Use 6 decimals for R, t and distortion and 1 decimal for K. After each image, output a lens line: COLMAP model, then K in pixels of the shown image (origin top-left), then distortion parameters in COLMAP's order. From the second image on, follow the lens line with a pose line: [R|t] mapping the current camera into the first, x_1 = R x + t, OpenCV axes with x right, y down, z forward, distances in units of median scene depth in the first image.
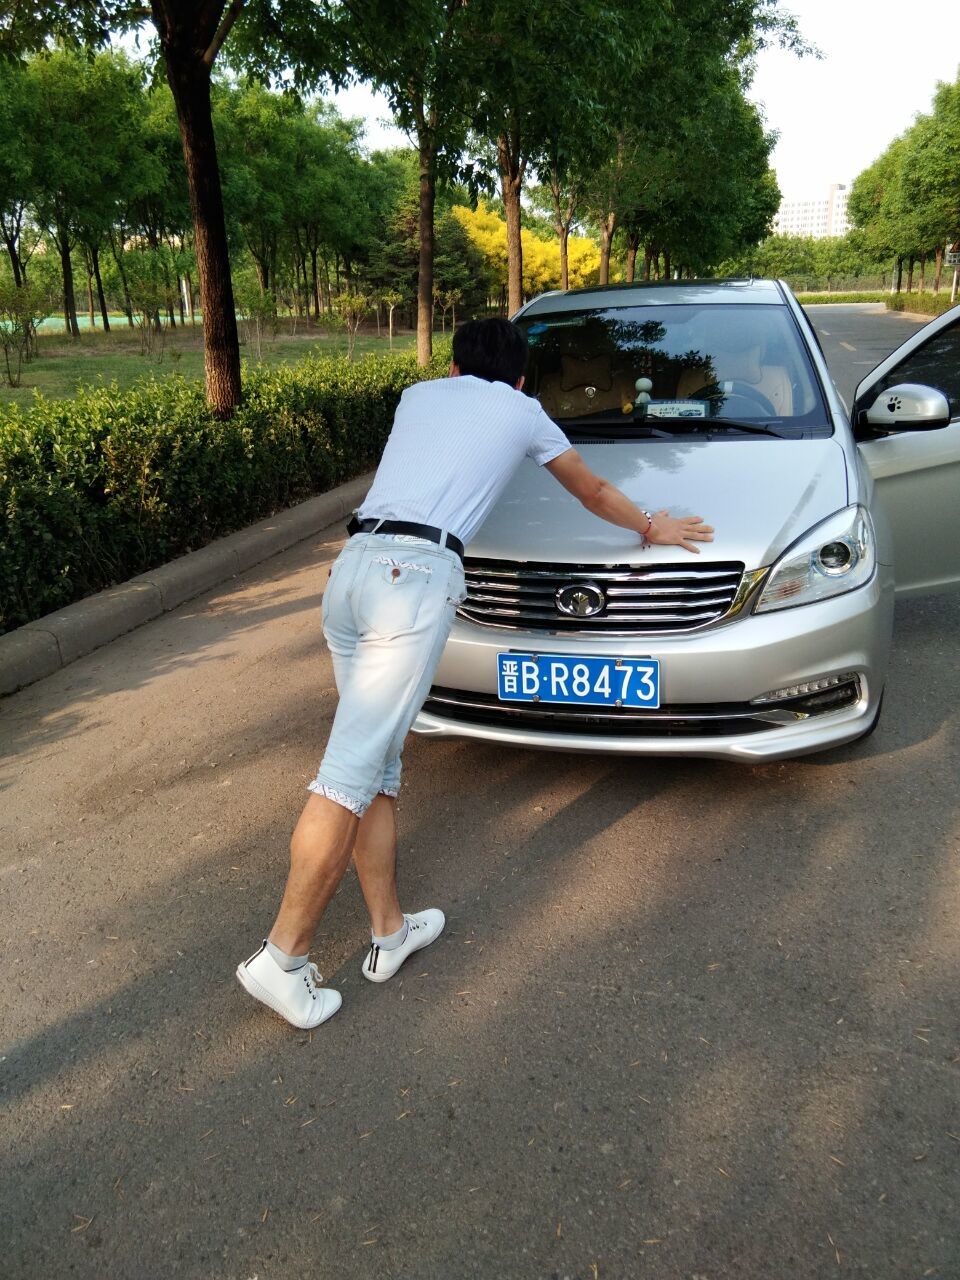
lens RADIAL K [[1012.4, 0, 480.1], [0, 1012.4, 642.9], [0, 0, 1]] dist [0.104544, -0.168735]
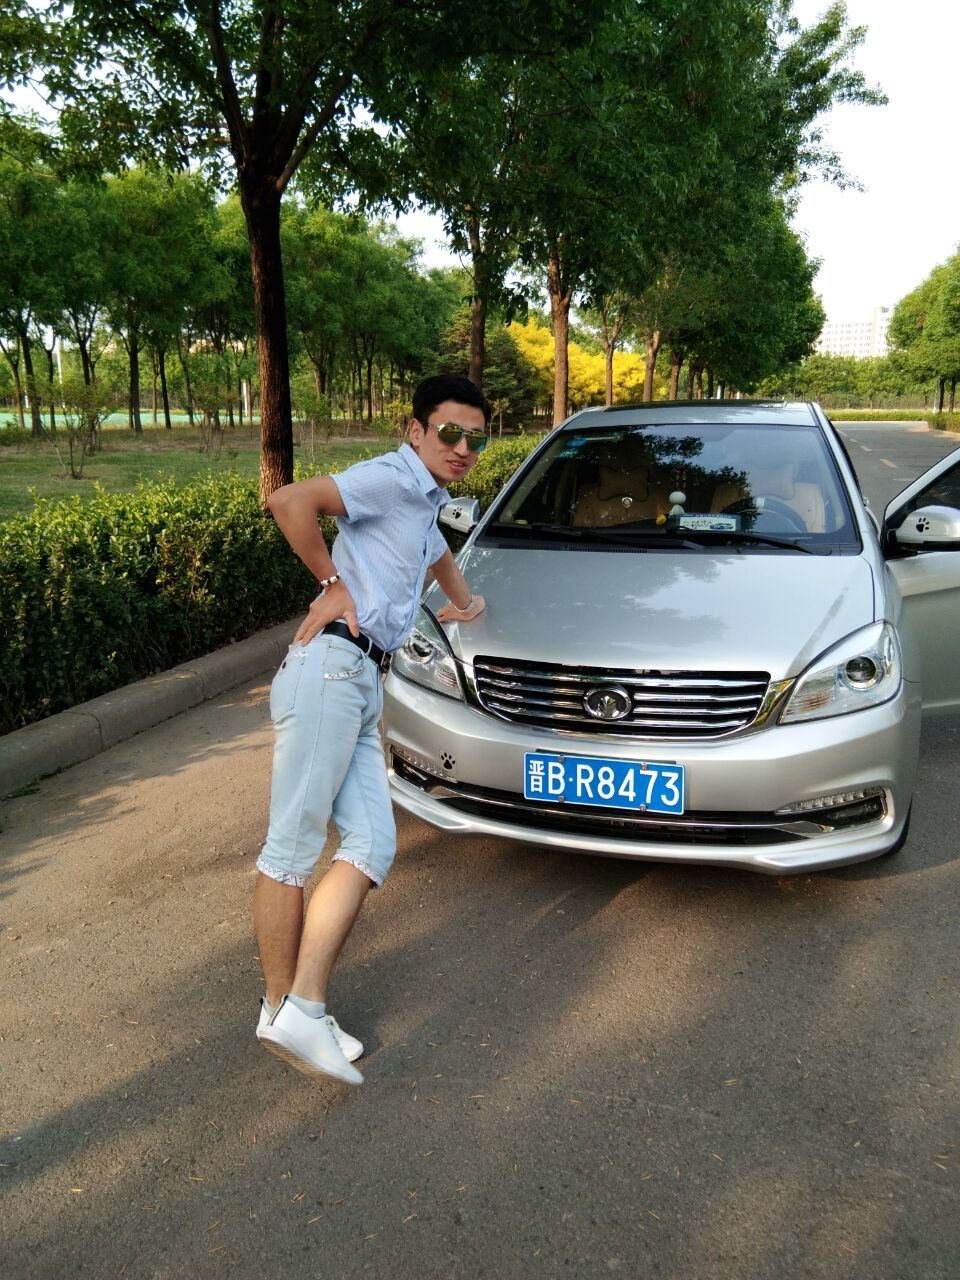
lens RADIAL K [[1012.4, 0, 480.1], [0, 1012.4, 642.9], [0, 0, 1]] dist [0.104544, -0.168735]
pose [[0.998617, 0.035726, -0.038580, 0.004038], [-0.039269, 0.994667, -0.095374, -0.000300], [0.034967, 0.096757, 0.994694, -0.013966]]
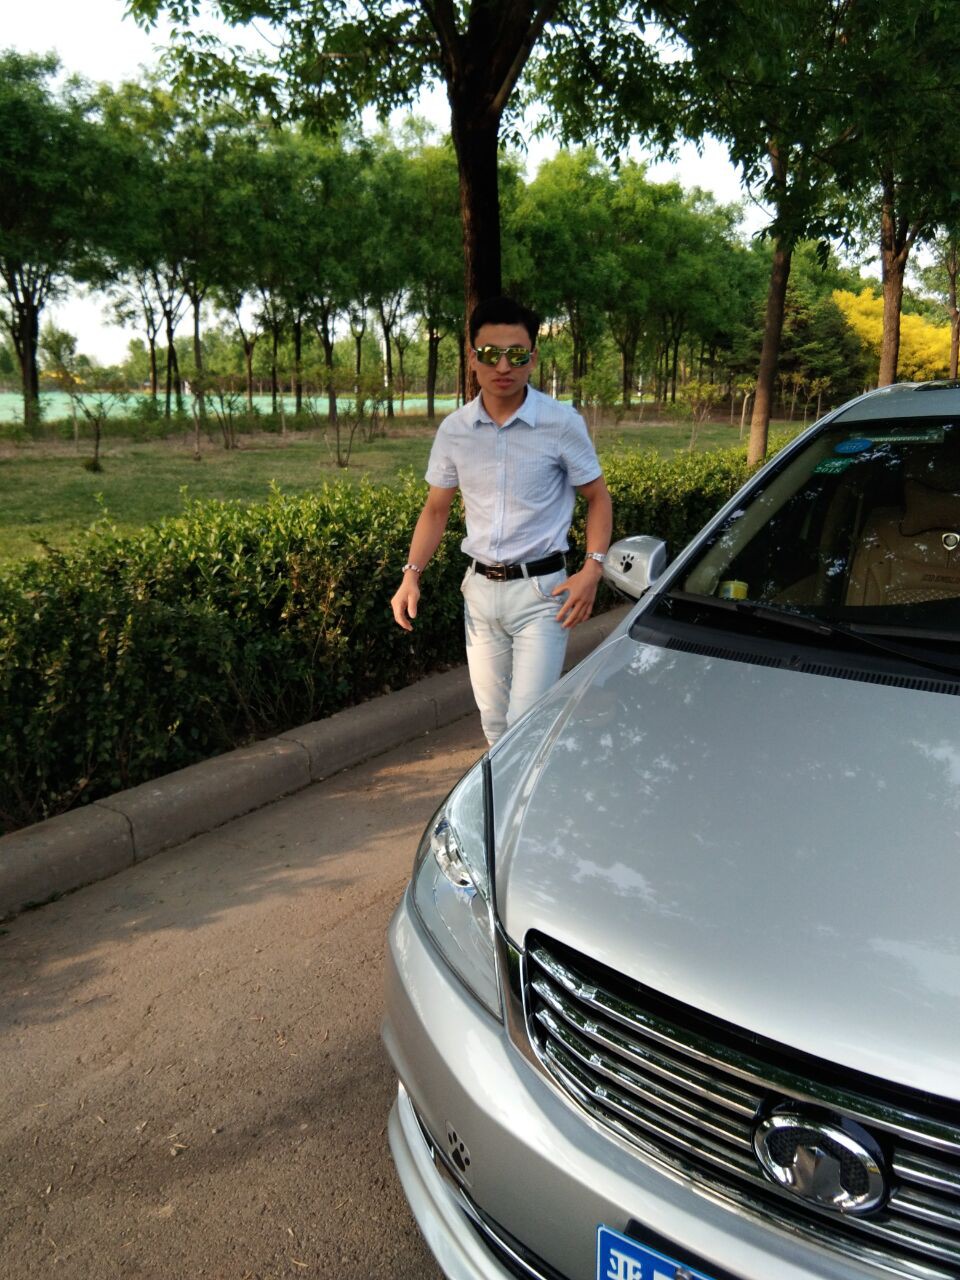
lens RADIAL K [[1028.1, 0, 479.5], [0, 1028.1, 620.8], [0, 0, 1]] dist [0.119425, -0.181878]
pose [[0.941731, 0.094340, -0.322866, 0.043808], [-0.126230, 0.988830, -0.079254, -0.098266], [0.311782, 0.115391, 0.943121, 0.278939]]
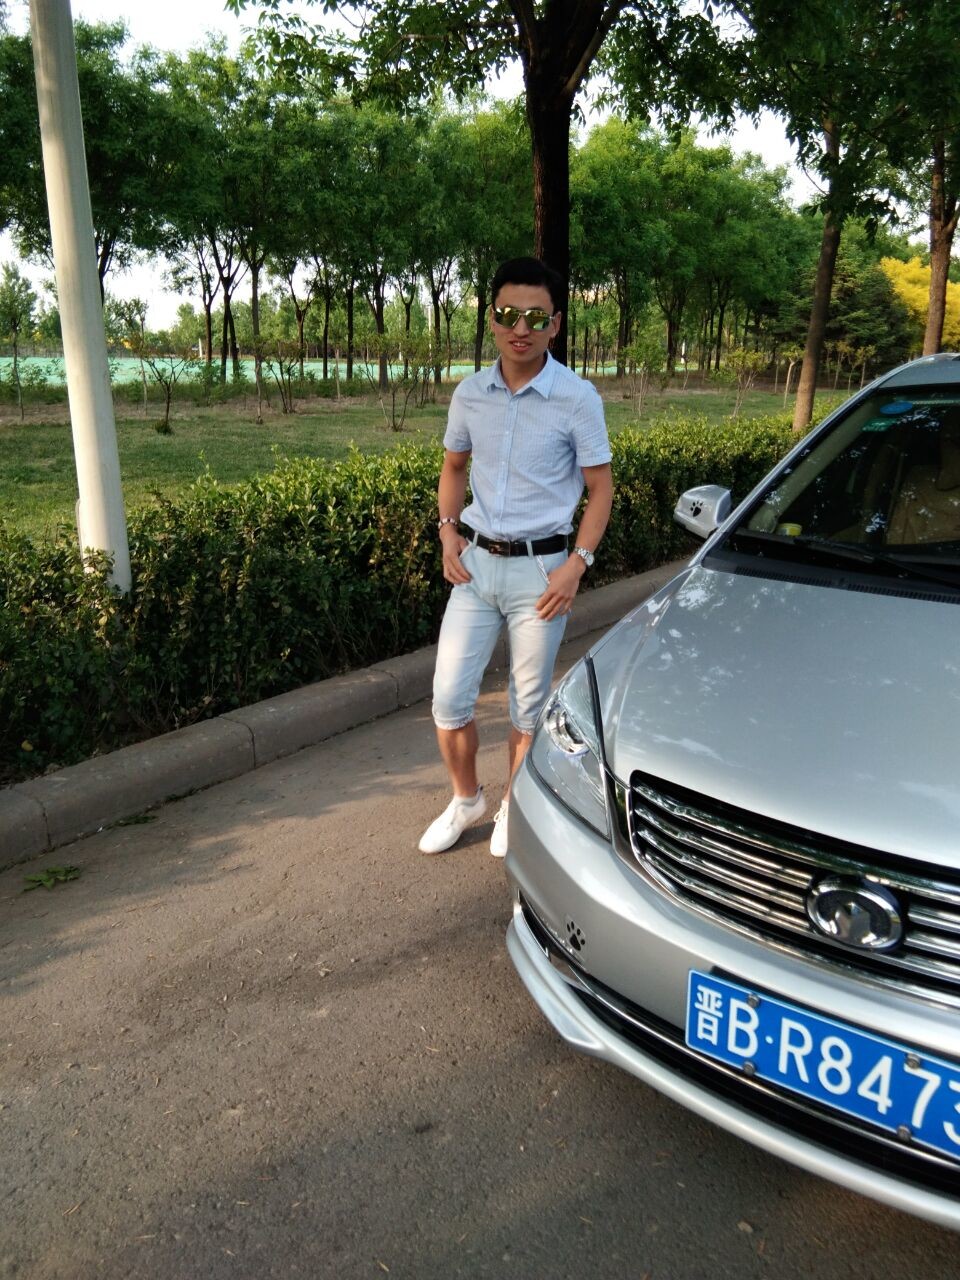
lens RADIAL K [[1006.6, 0, 480.0], [0, 1006.6, 640.0], [0, 0, 1]] dist [0.106318, -0.159703]
pose [[0.927740, 0.126829, -0.351017, 0.043584], [-0.143651, 0.989380, -0.022187, -0.073396], [0.344475, 0.071007, 0.936106, 0.207023]]
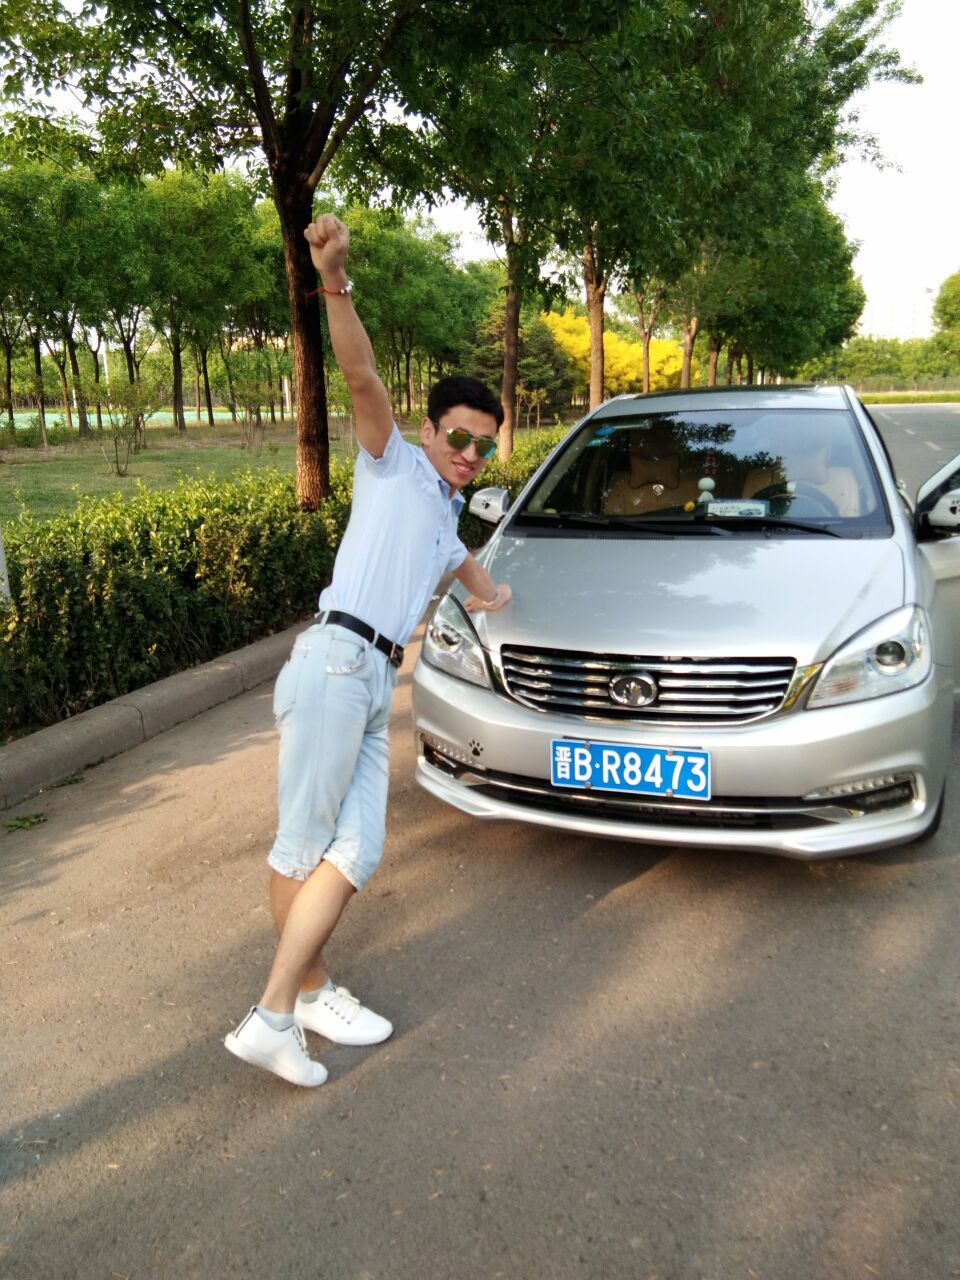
lens RADIAL K [[1006.6, 0, 480.0], [0, 1006.6, 640.0], [0, 0, 1]] dist [0.106318, -0.159703]
pose [[0.996550, 0.025098, -0.079106, 0.012092], [-0.032031, 0.995637, -0.087639, 0.000981], [0.076561, 0.089870, 0.993006, -0.015984]]
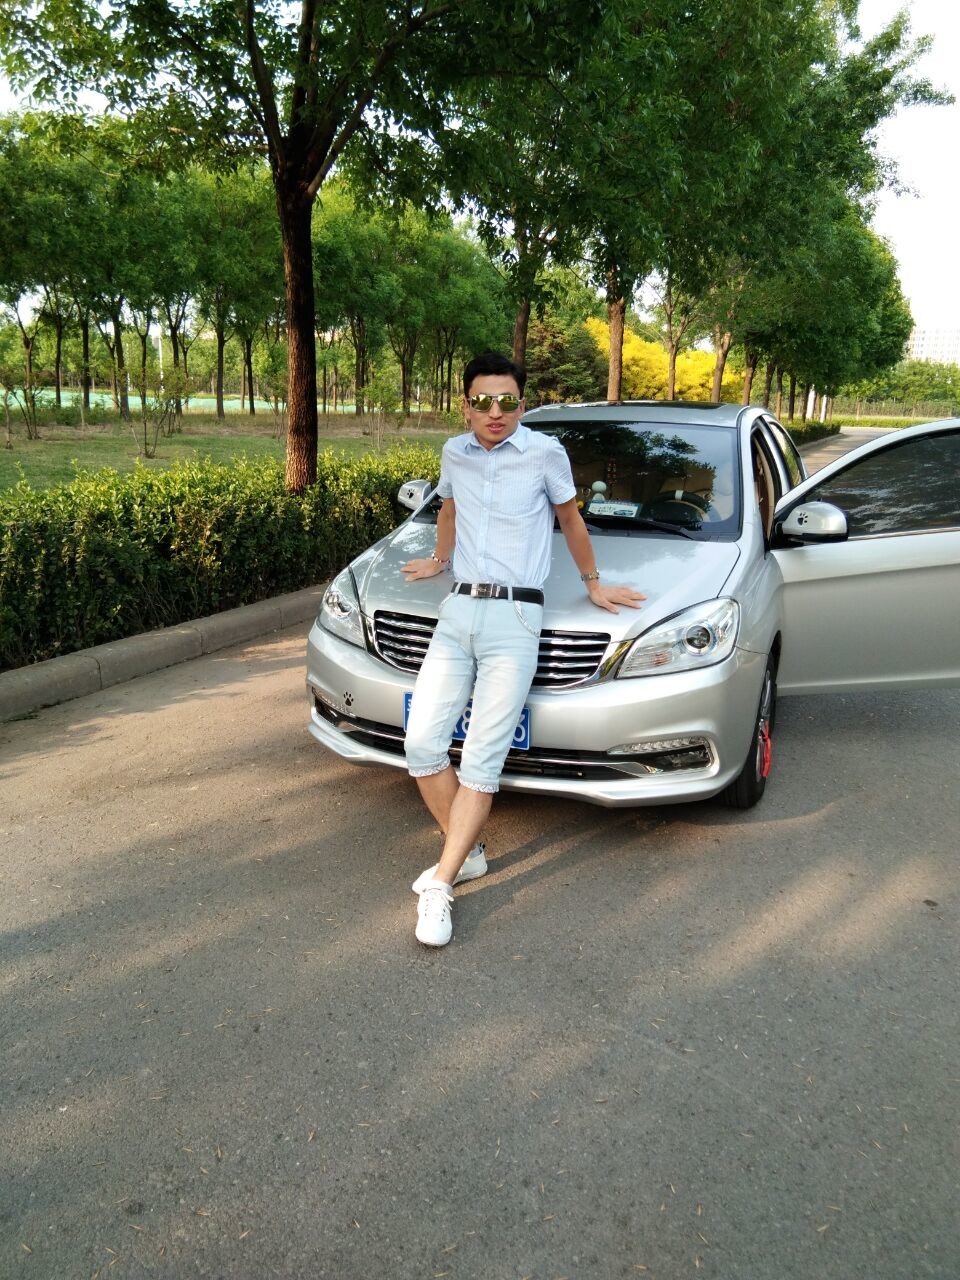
lens RADIAL K [[1012.4, 0, 480.1], [0, 1012.4, 642.9], [0, 0, 1]] dist [0.104544, -0.168735]
pose [[0.989449, 0.086707, -0.116070, 0.122439], [-0.096947, 0.991594, -0.085690, 0.023613], [0.107665, 0.096039, 0.989538, -0.094569]]
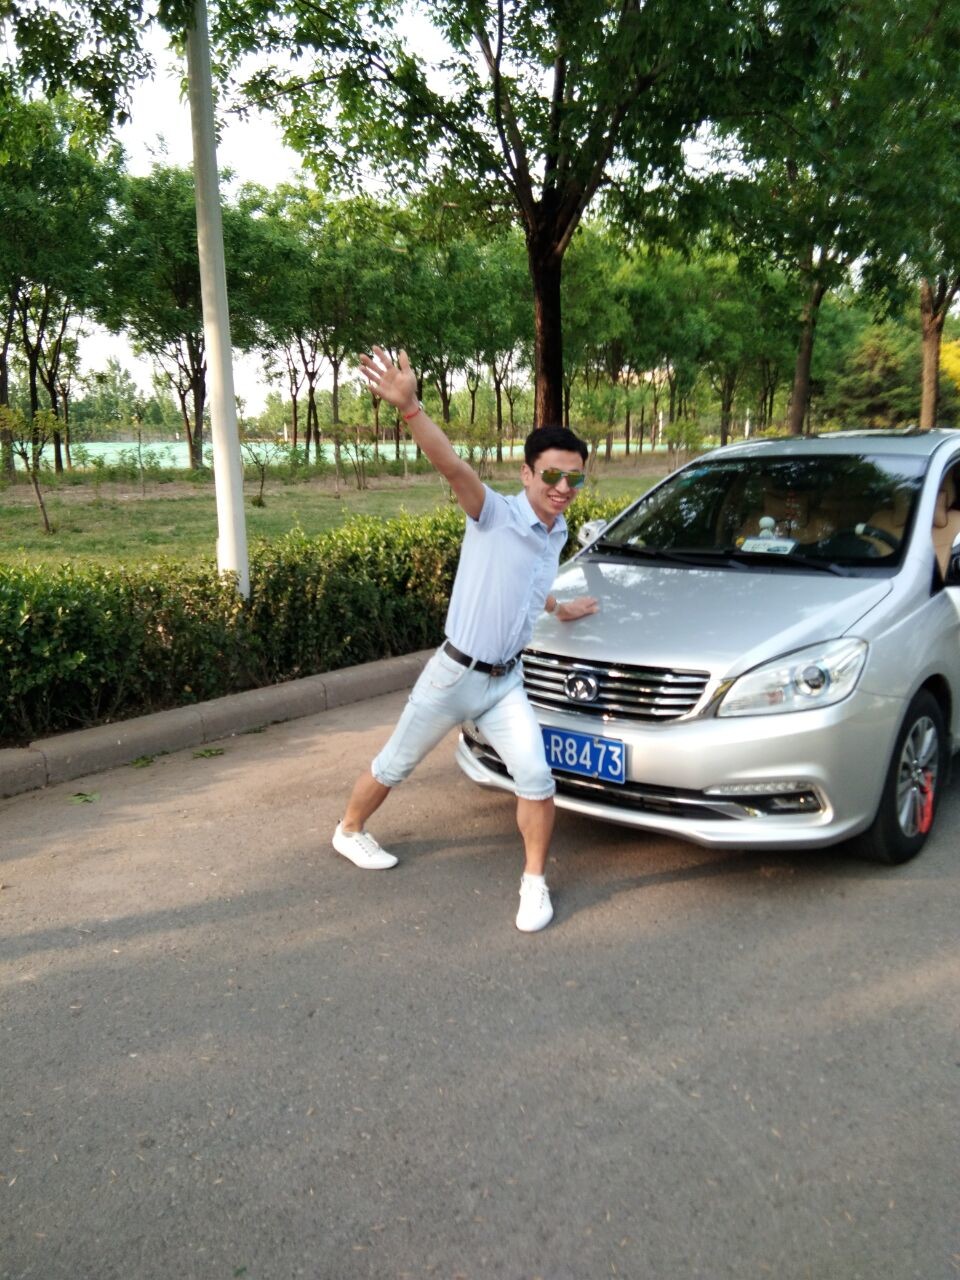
lens RADIAL K [[1003.1, 0, 474.3], [0, 1003.1, 638.1], [0, 0, 1]] dist [0.125476, -0.178362]
pose [[0.897099, 0.099962, -0.430373, 0.255247], [-0.150155, 0.985071, -0.084193, 0.010641], [0.415531, 0.140152, 0.898716, -0.087376]]
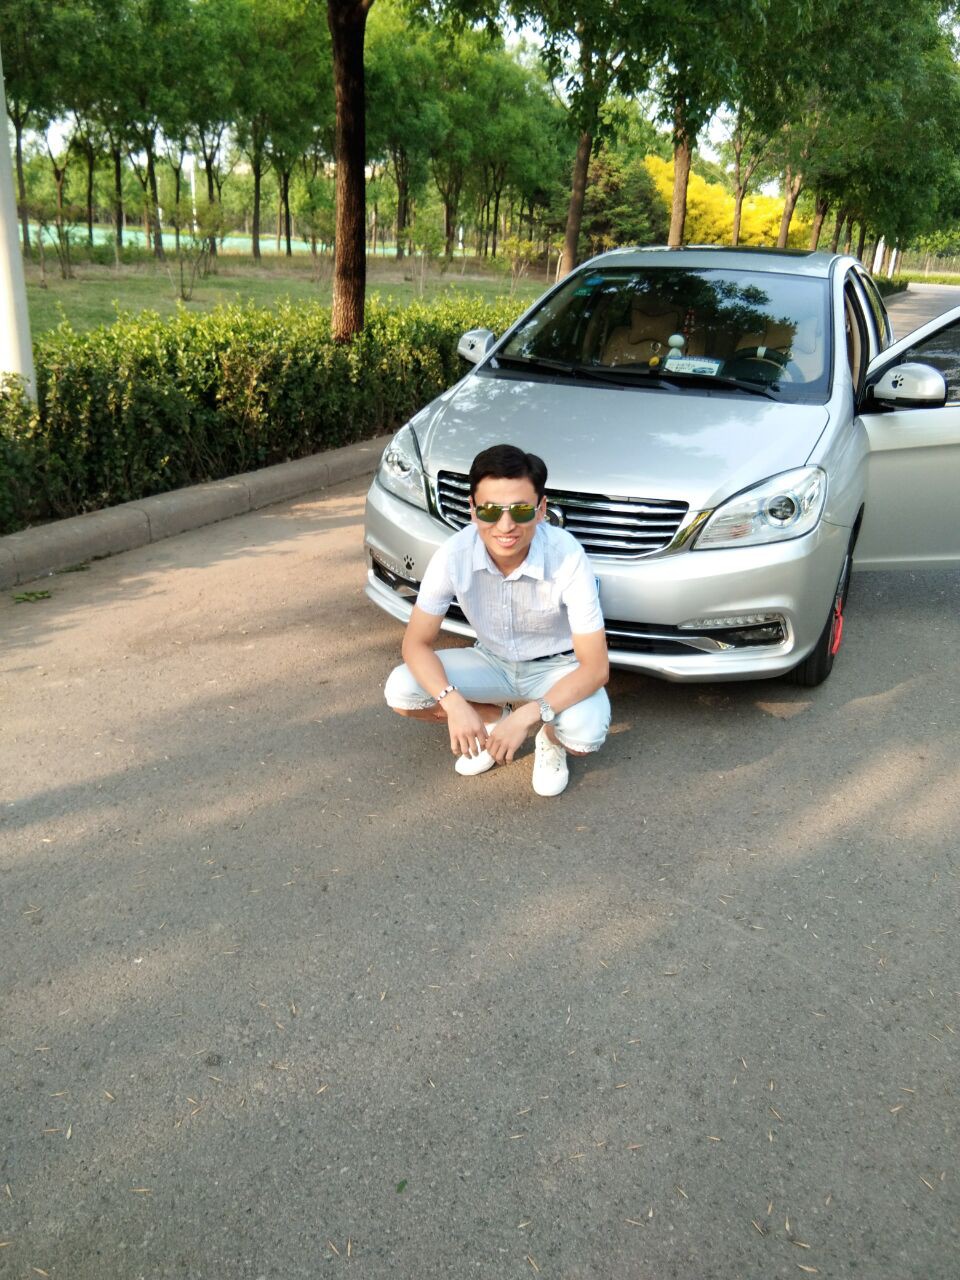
lens RADIAL K [[1019.0, 0, 480.0], [0, 1019.0, 640.0], [0, 0, 1]] dist [0.104394, -0.178012]
pose [[0.981943, 0.132846, -0.134682, 0.102153], [-0.127278, 0.990647, 0.049182, 0.022539], [0.139956, -0.031152, 0.989668, -0.079884]]
